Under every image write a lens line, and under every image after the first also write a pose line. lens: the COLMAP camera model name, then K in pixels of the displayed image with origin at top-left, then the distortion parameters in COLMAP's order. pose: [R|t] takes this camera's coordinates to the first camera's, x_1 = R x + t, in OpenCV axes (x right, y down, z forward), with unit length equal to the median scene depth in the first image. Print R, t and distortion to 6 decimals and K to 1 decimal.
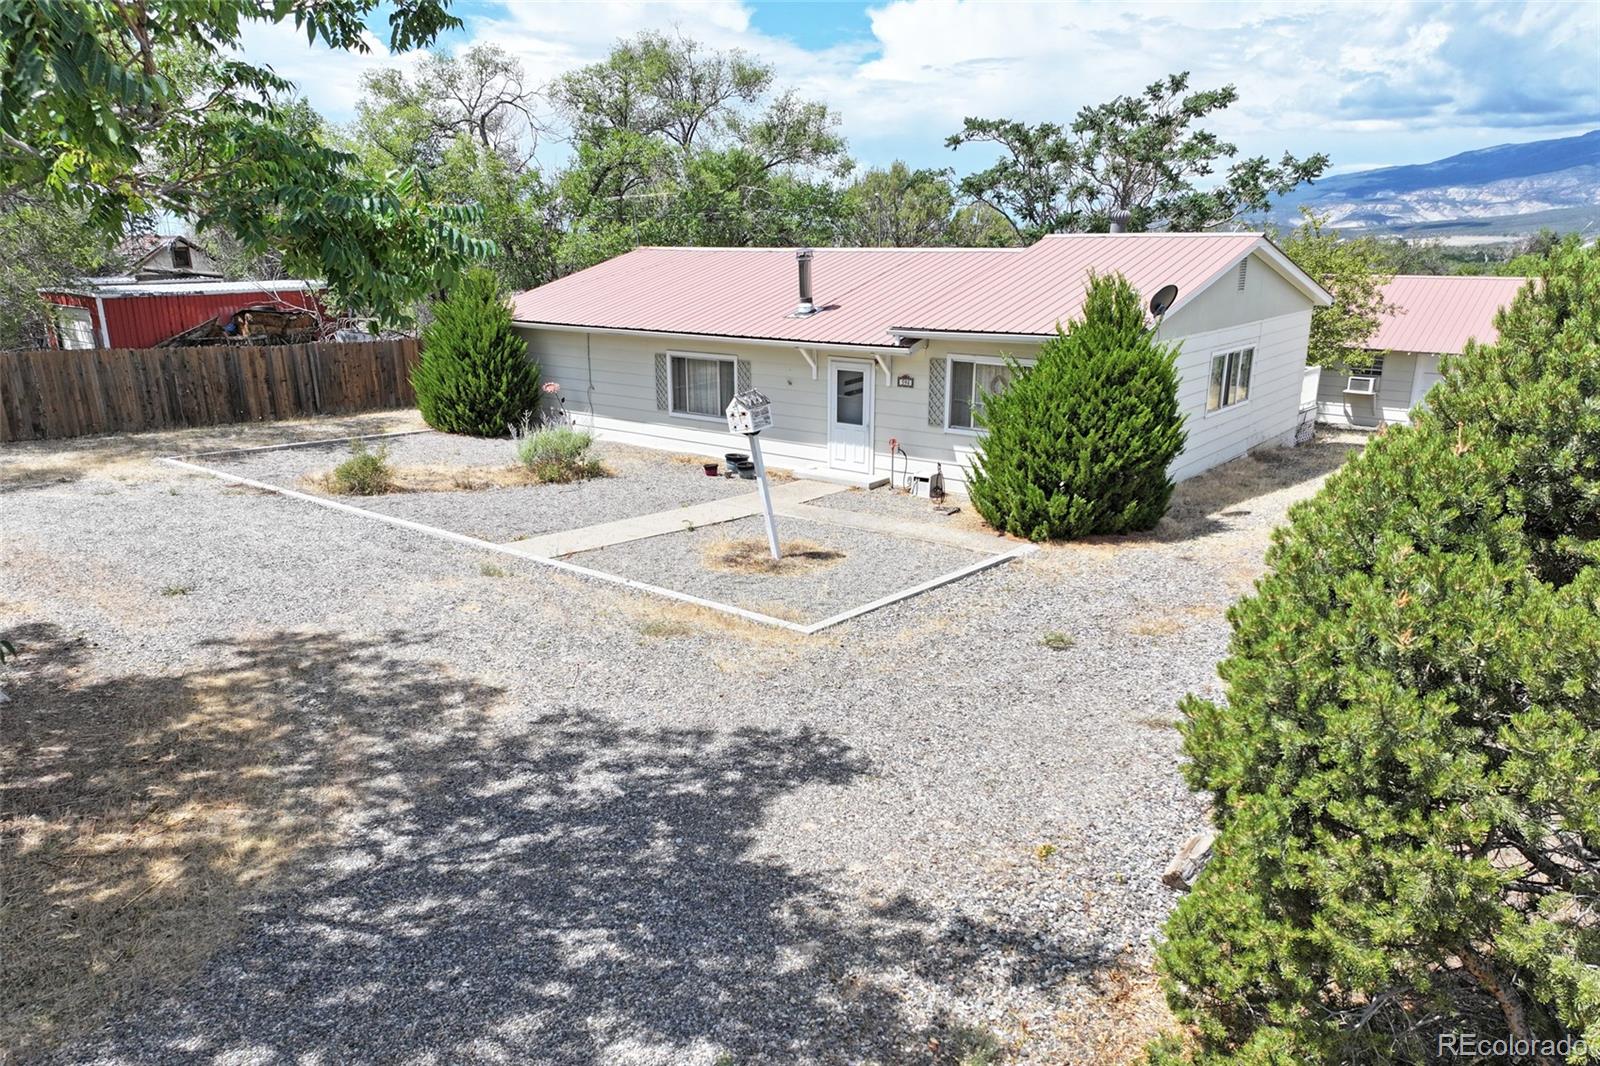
lens RADIAL K [[1119.9, 0, 800.4], [0, 1119.9, 603.2], [0, 0, 1]] dist [0.005798, 0.008352]
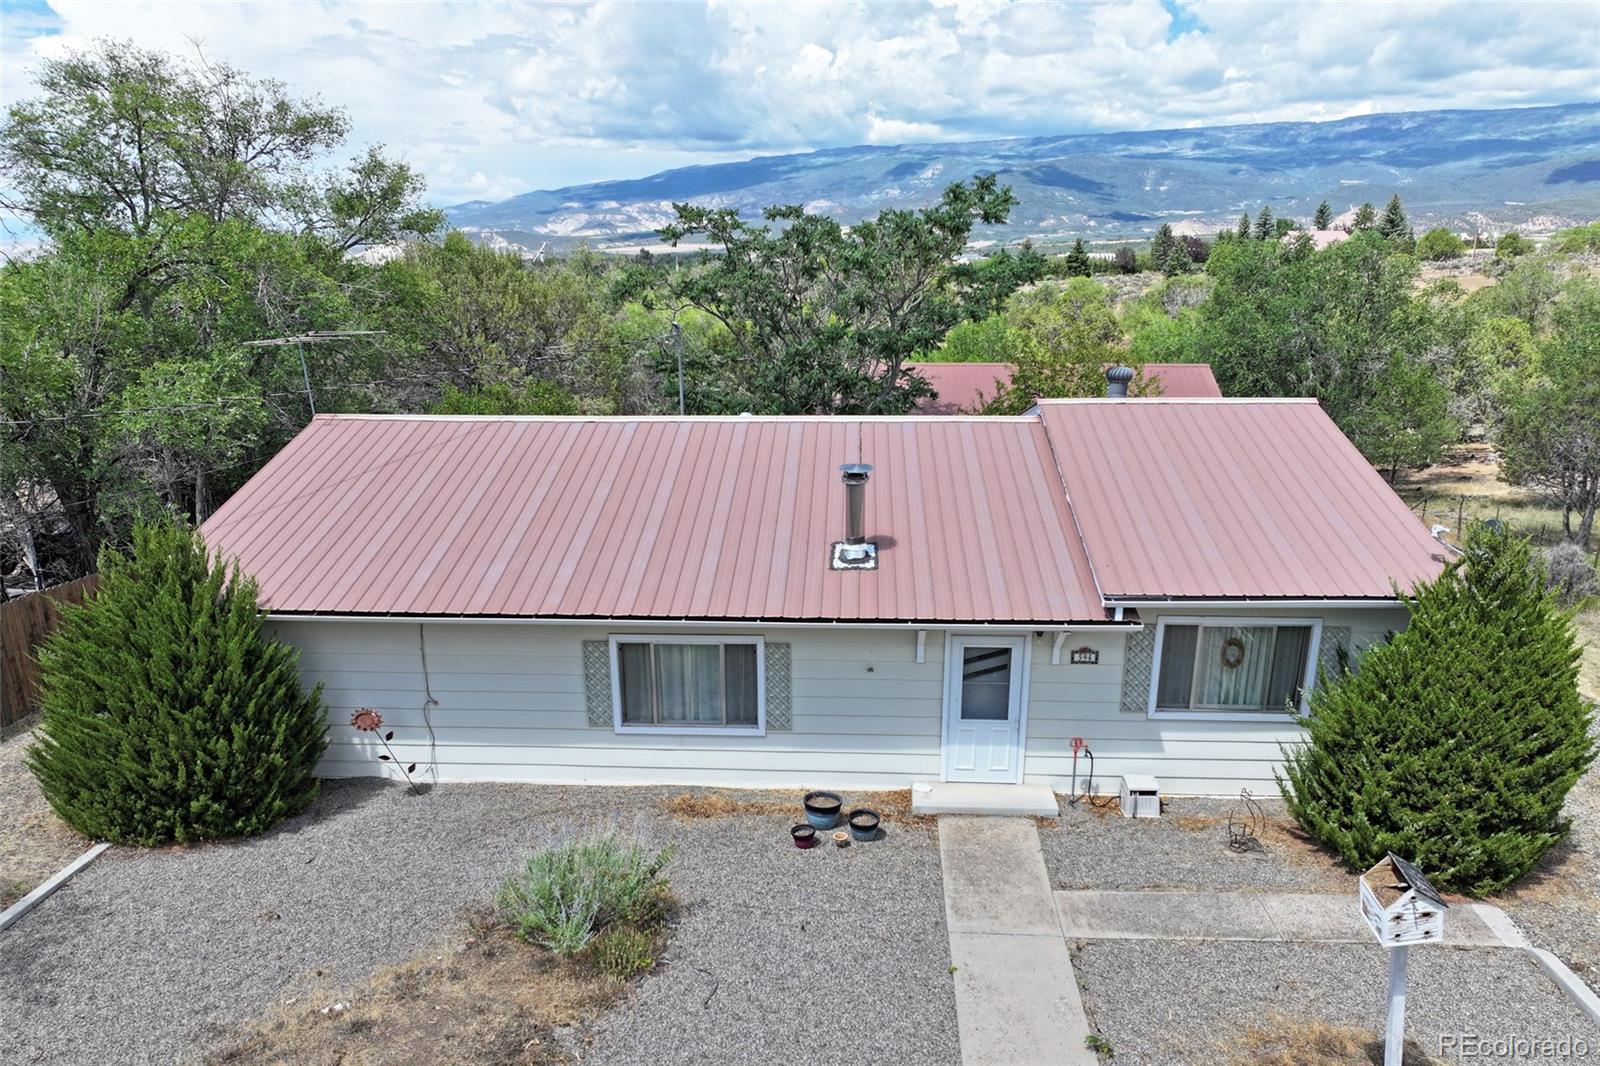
lens RADIAL K [[1119.9, 0, 800.4], [0, 1119.9, 603.2], [0, 0, 1]] dist [0.005798, 0.008352]
pose [[0.816967, -0.179088, 0.548173, -0.391020], [0.181976, 0.982050, 0.049629, -0.272148], [-0.547221, 0.059209, 0.834892, 0.470303]]
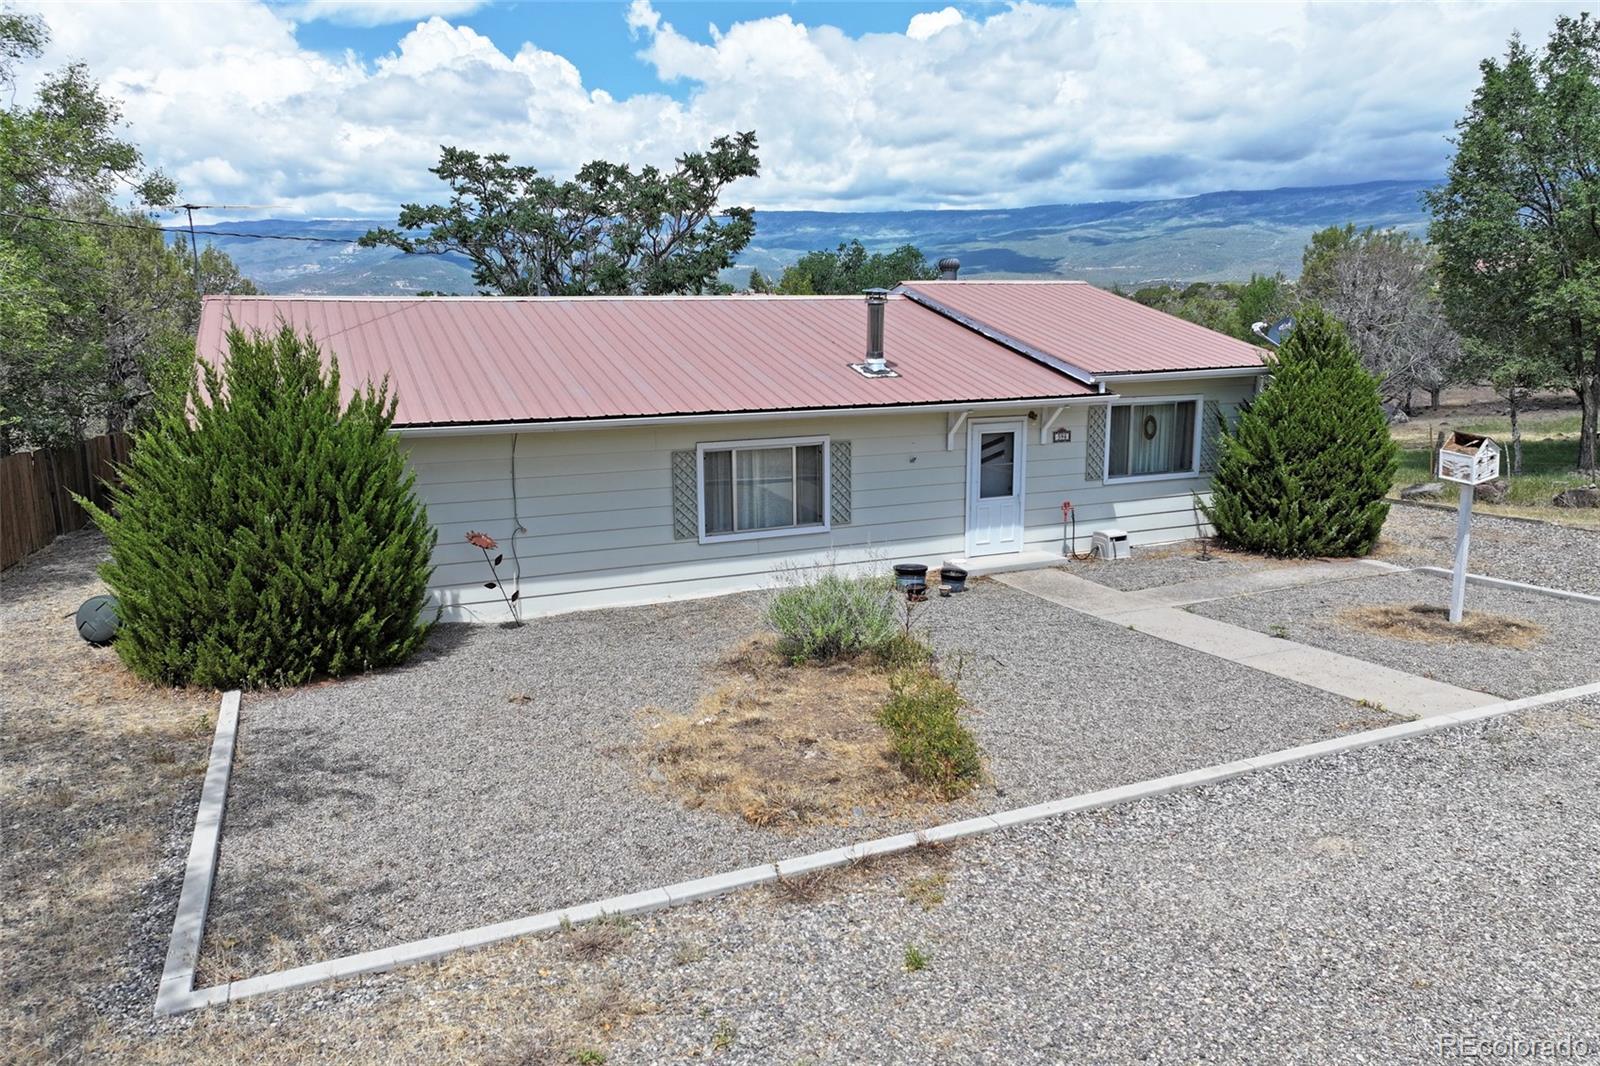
lens RADIAL K [[1116.3, 0, 800.4], [0, 1116.3, 516.7], [0, 0, 1]] dist [0.002804, 0.003750]
pose [[0.455417, -0.159838, 0.875812, -0.702959], [0.281229, 0.959208, 0.028821, -0.201367], [-0.844693, 0.233178, 0.481791, 0.704647]]
